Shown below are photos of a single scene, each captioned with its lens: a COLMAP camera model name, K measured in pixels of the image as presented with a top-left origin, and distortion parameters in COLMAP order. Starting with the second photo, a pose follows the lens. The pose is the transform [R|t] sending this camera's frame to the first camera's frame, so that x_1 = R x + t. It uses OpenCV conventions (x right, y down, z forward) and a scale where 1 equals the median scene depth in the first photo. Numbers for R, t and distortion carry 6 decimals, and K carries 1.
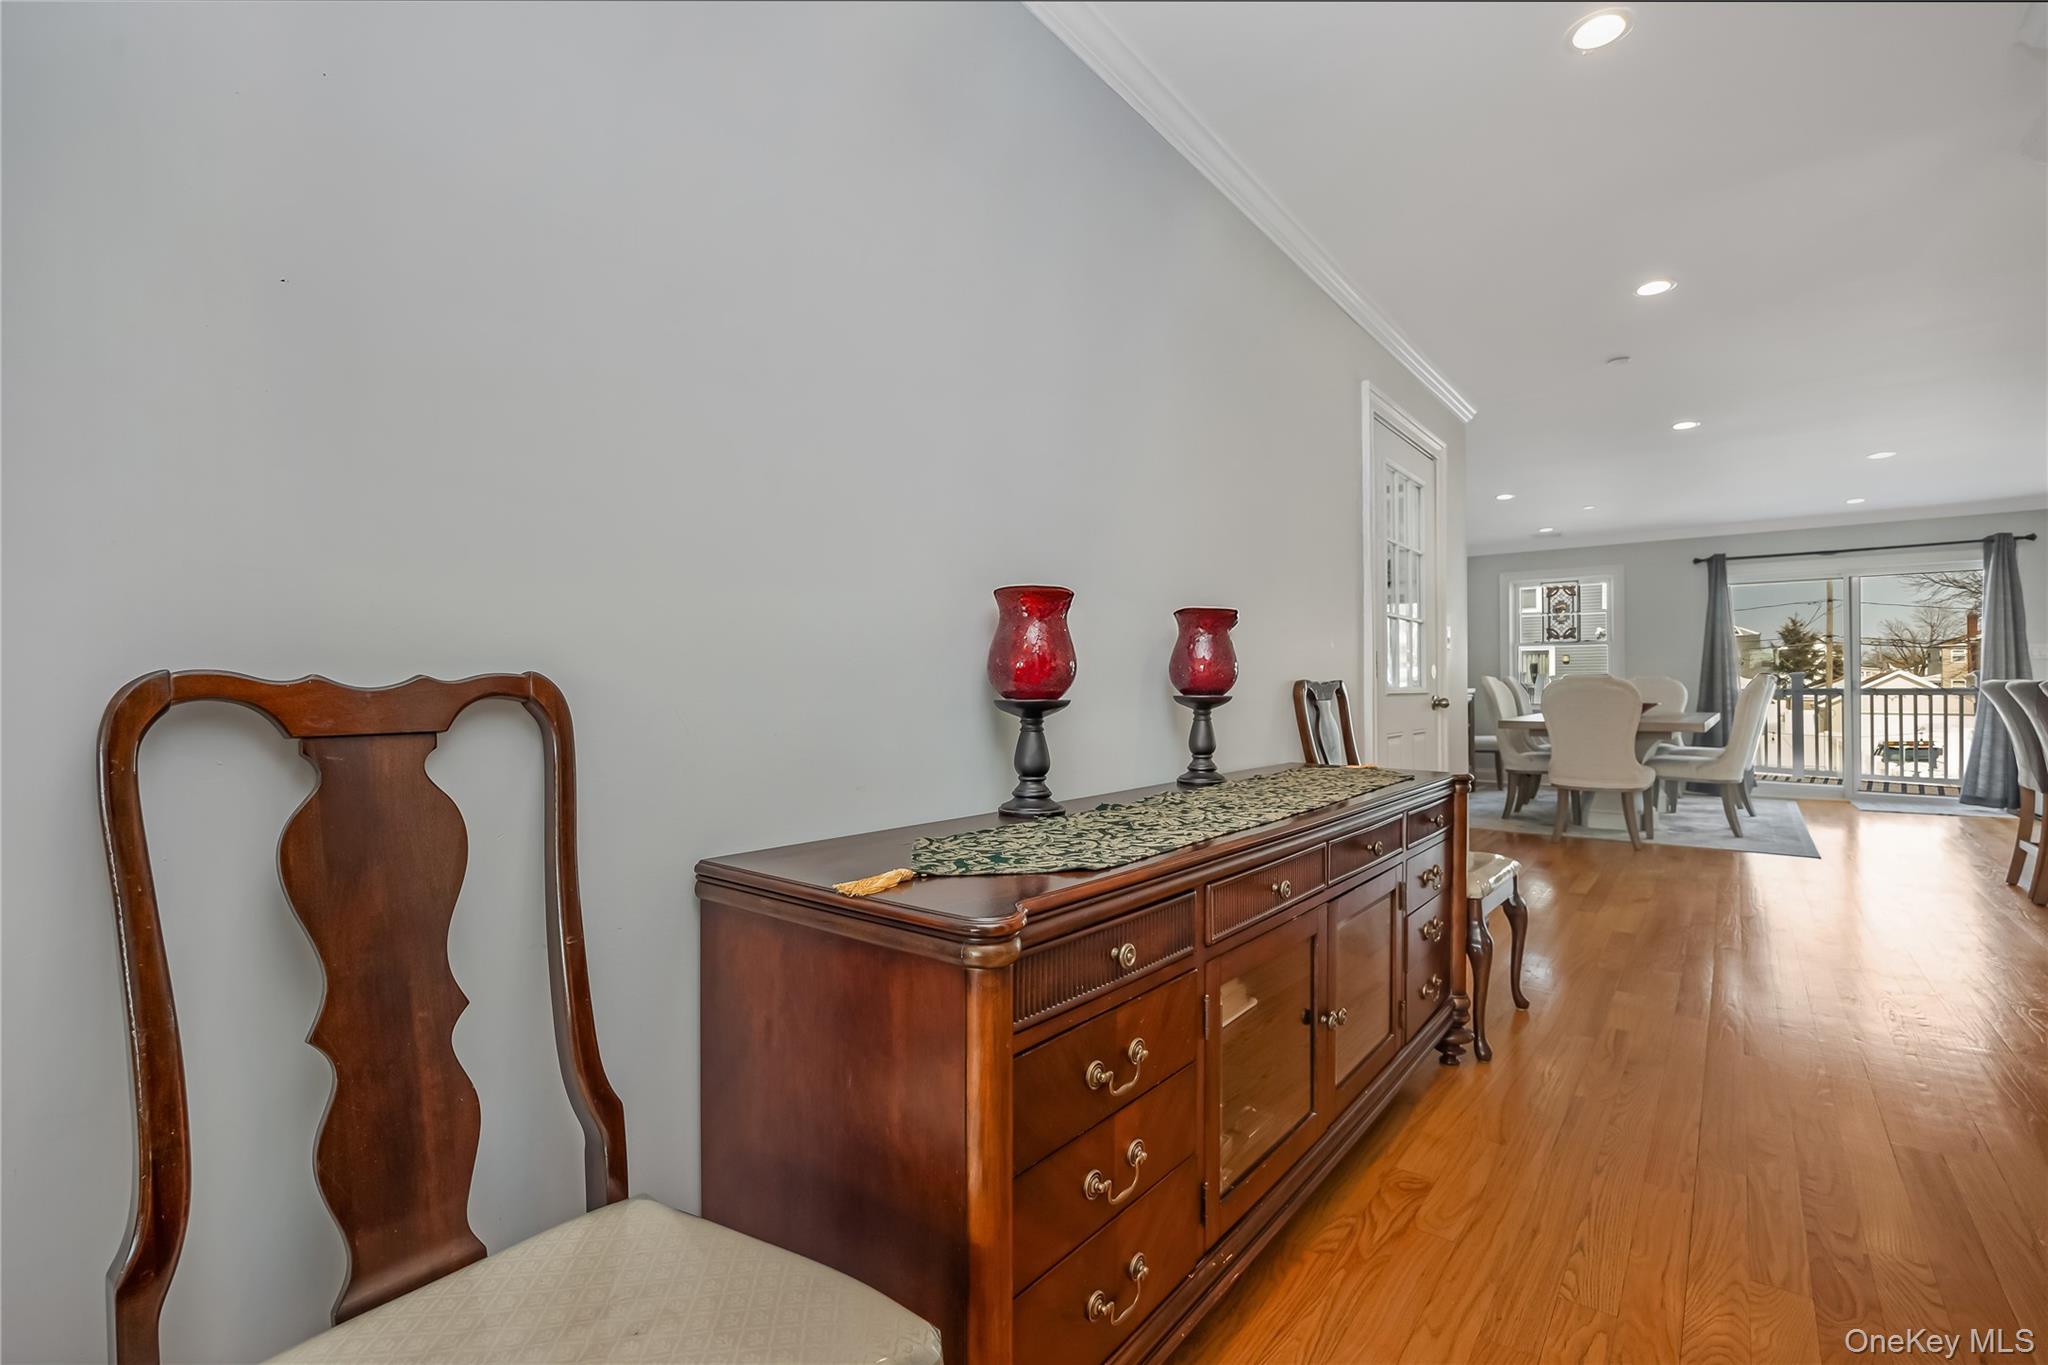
lens RADIAL K [[911.9, 0, 1027.7], [0, 911.9, 680.0], [0, 0, 1]] dist [0.001701, 0.000497]
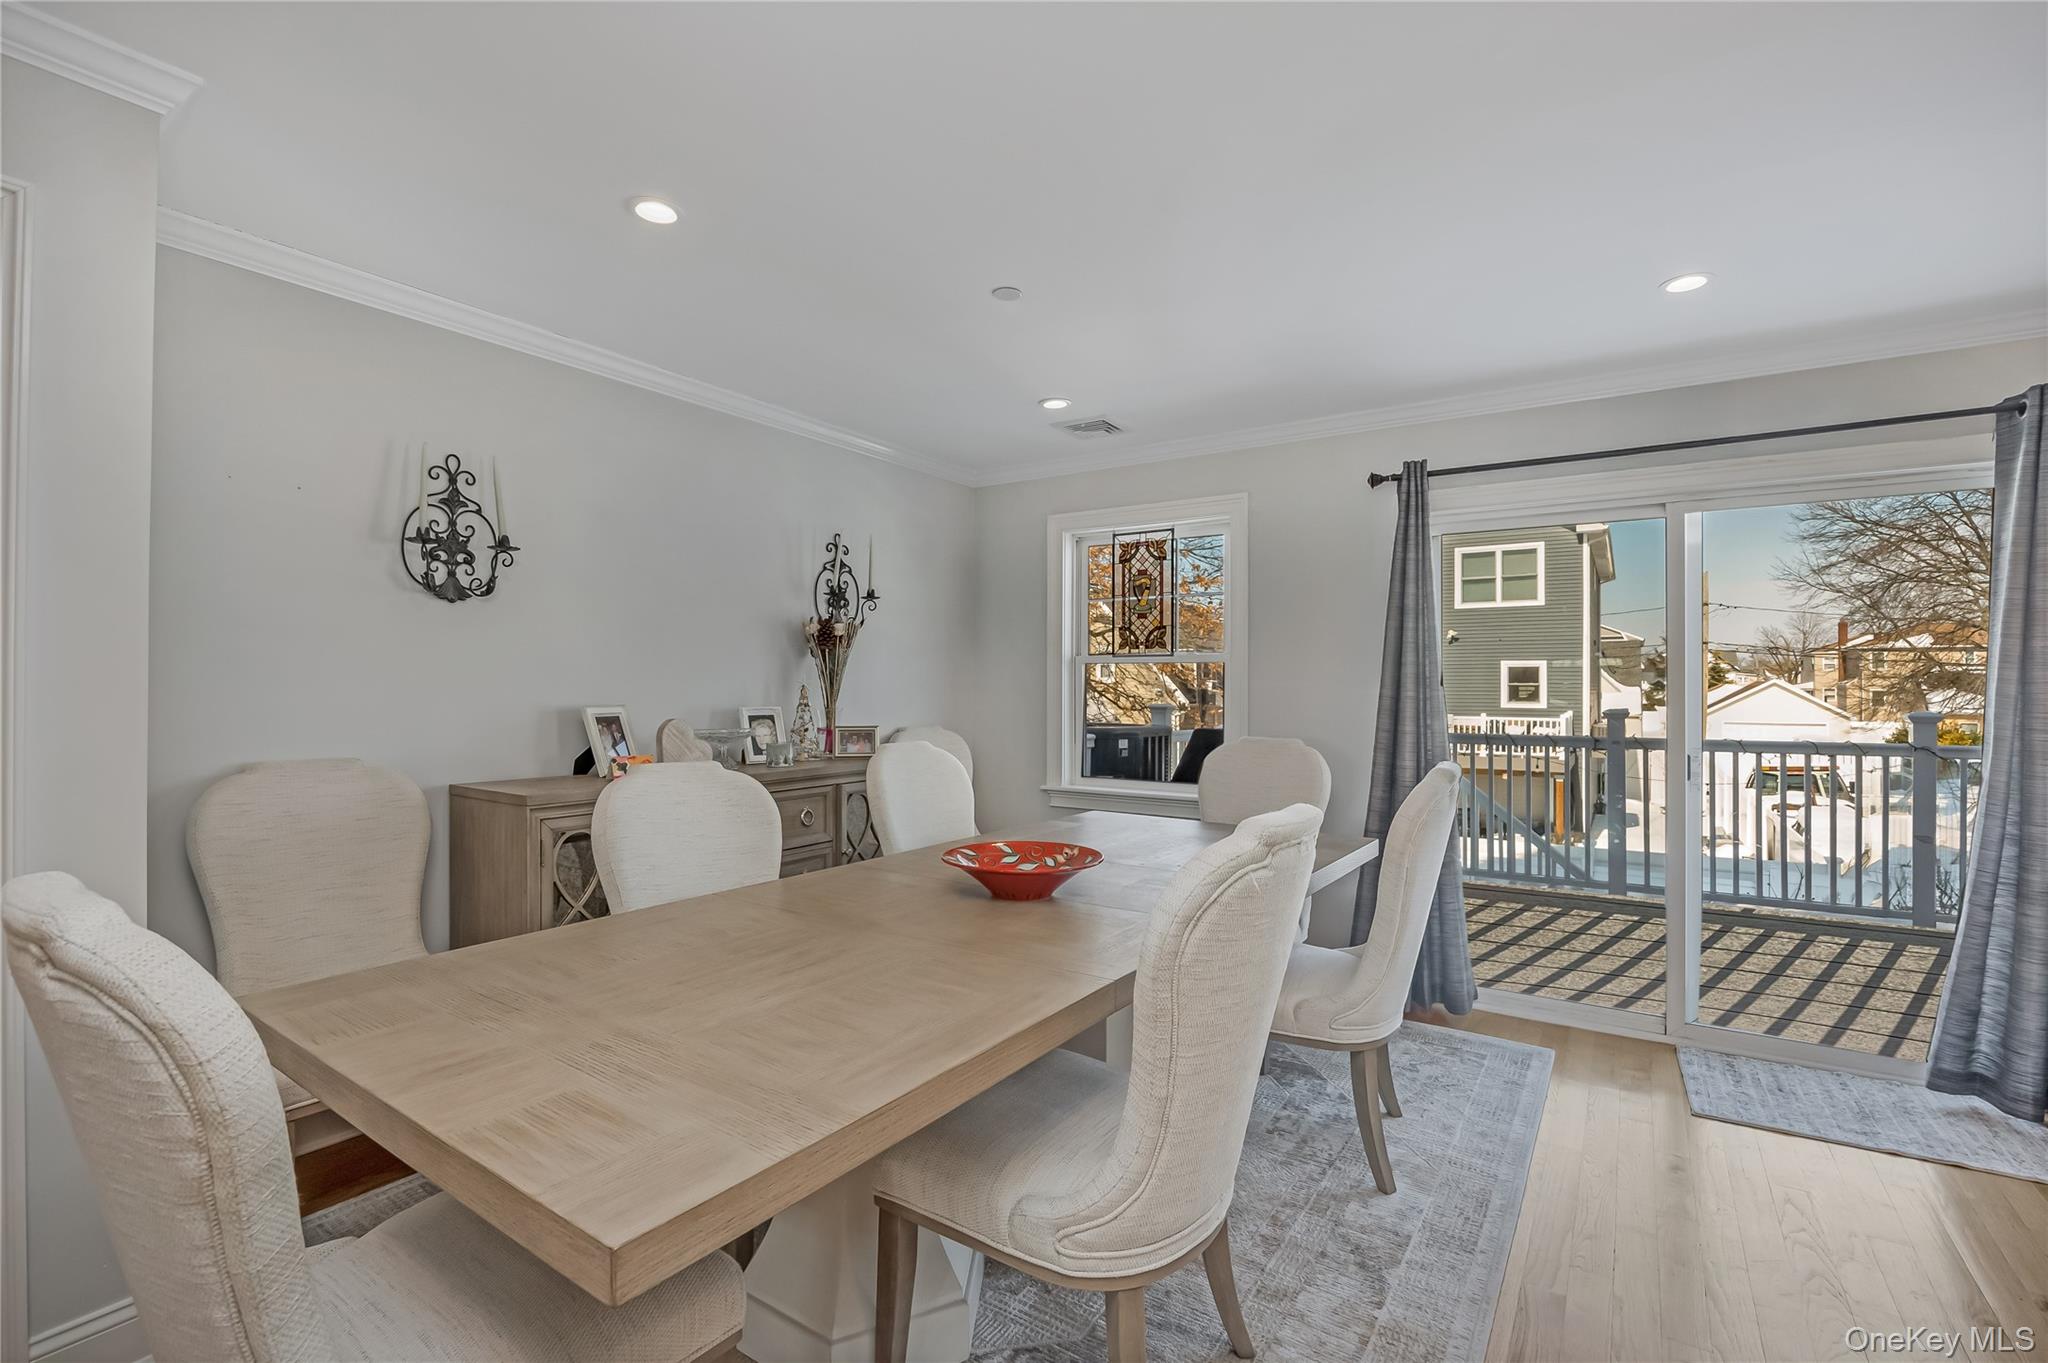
lens RADIAL K [[903.7, 0, 1023.2], [0, 903.7, 682.2], [0, 0, 1]] dist [-0.012510, -0.000459]
pose [[0.997878, 0.006808, 0.064760, 0.137146], [-0.007121, 0.999964, 0.004604, -0.008062], [-0.064727, -0.005055, 0.997890, 0.146174]]
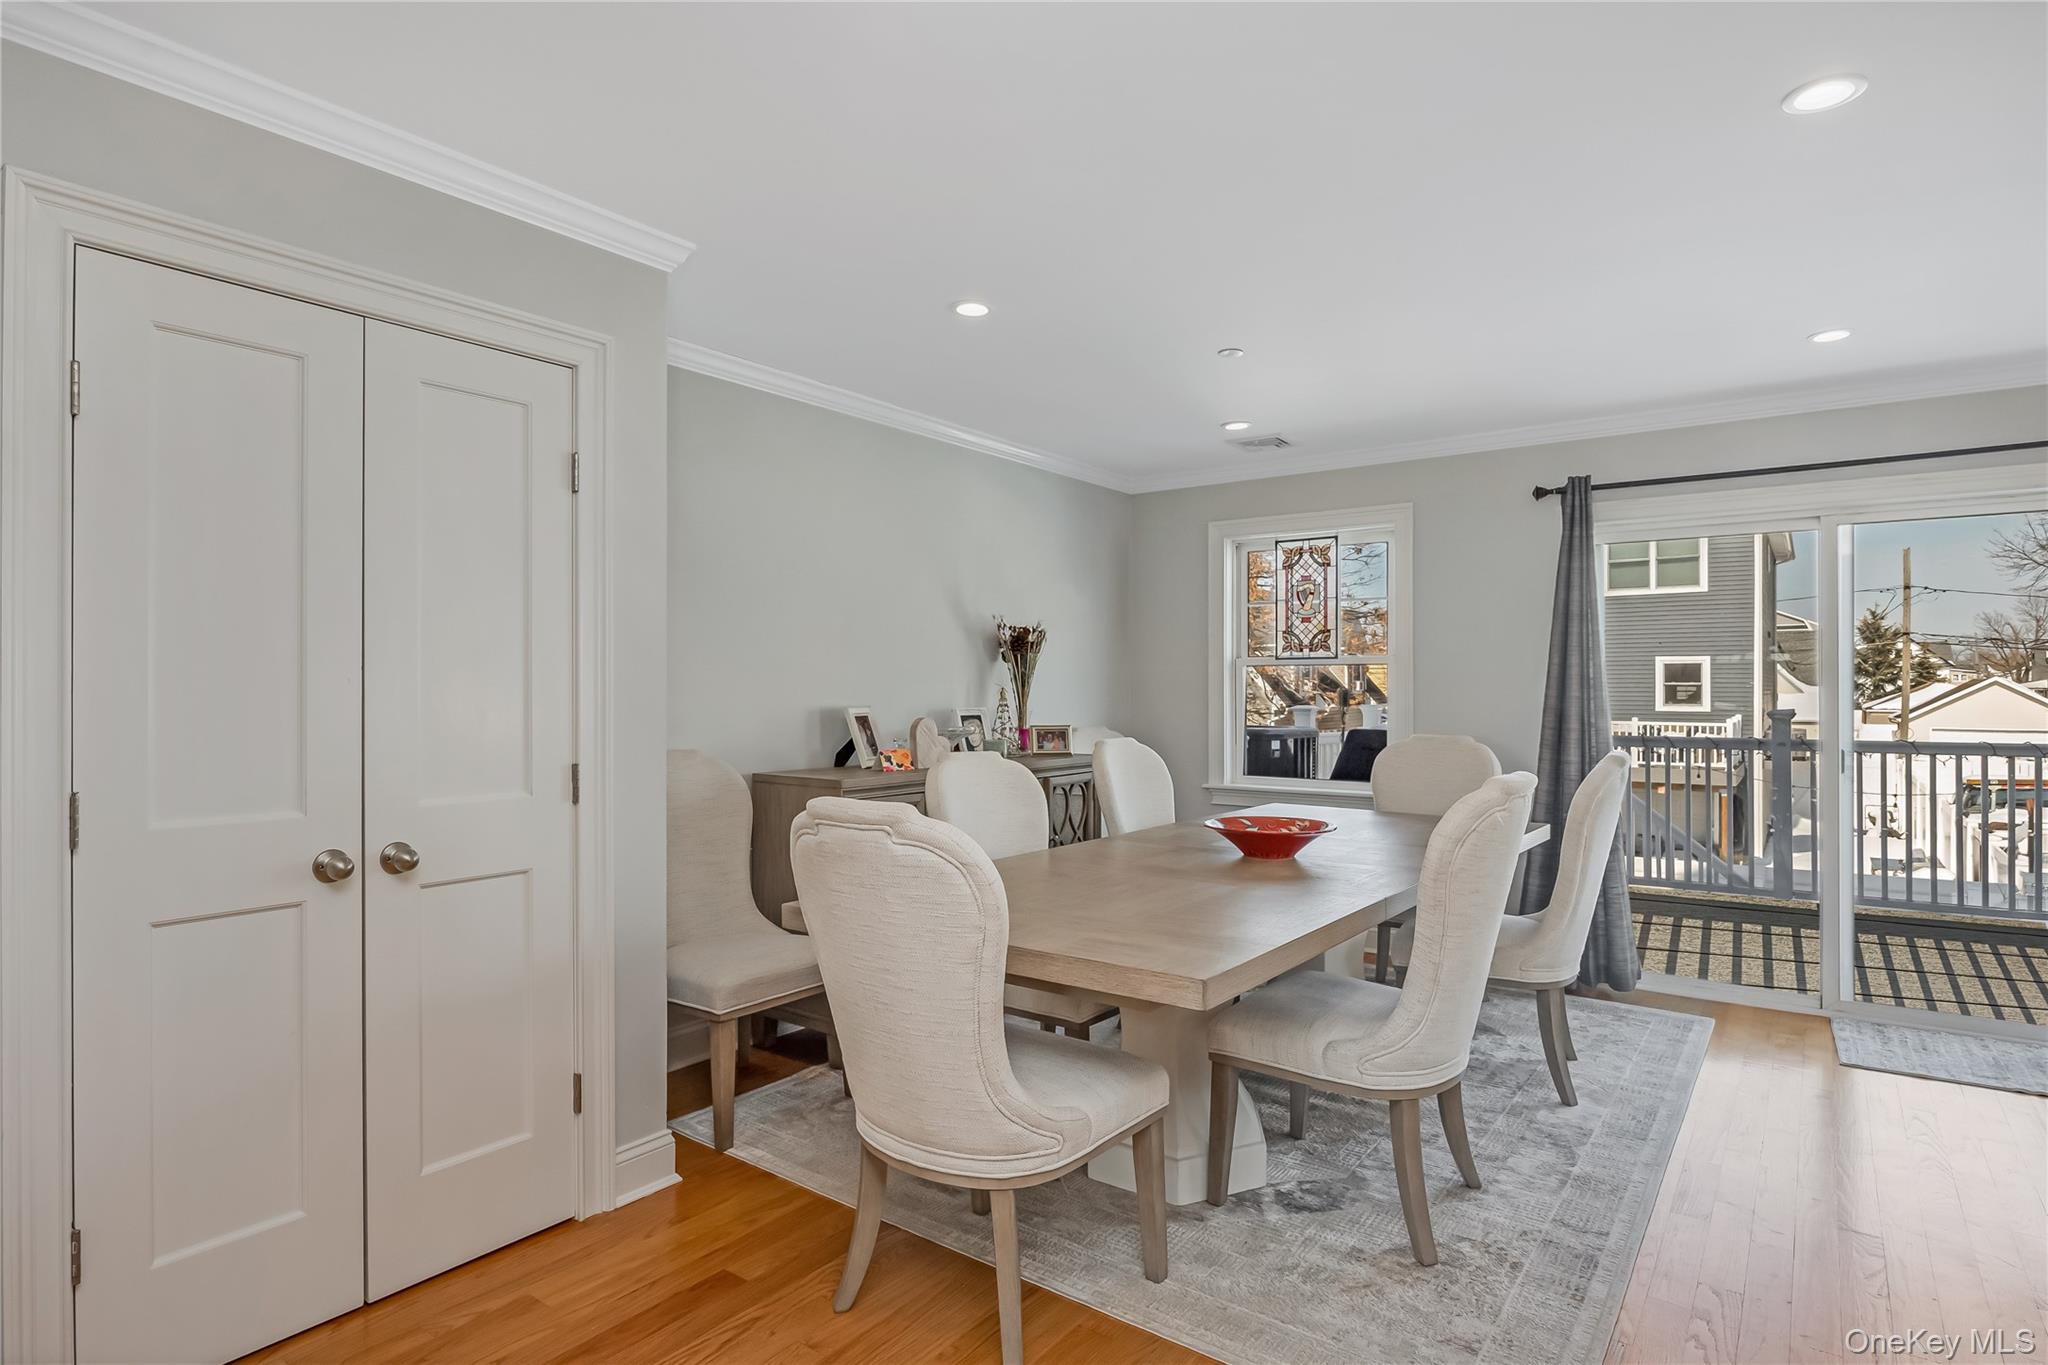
lens RADIAL K [[1077.1, 0, 1019.5], [0, 1077.1, 687.7], [0, 0, 1]] dist [-0.004578, -0.001581]
pose [[0.999807, 0.002763, 0.019466, 0.115777], [-0.002925, 0.999961, 0.008304, -0.008212], [-0.019443, -0.008359, 0.999776, 0.113275]]
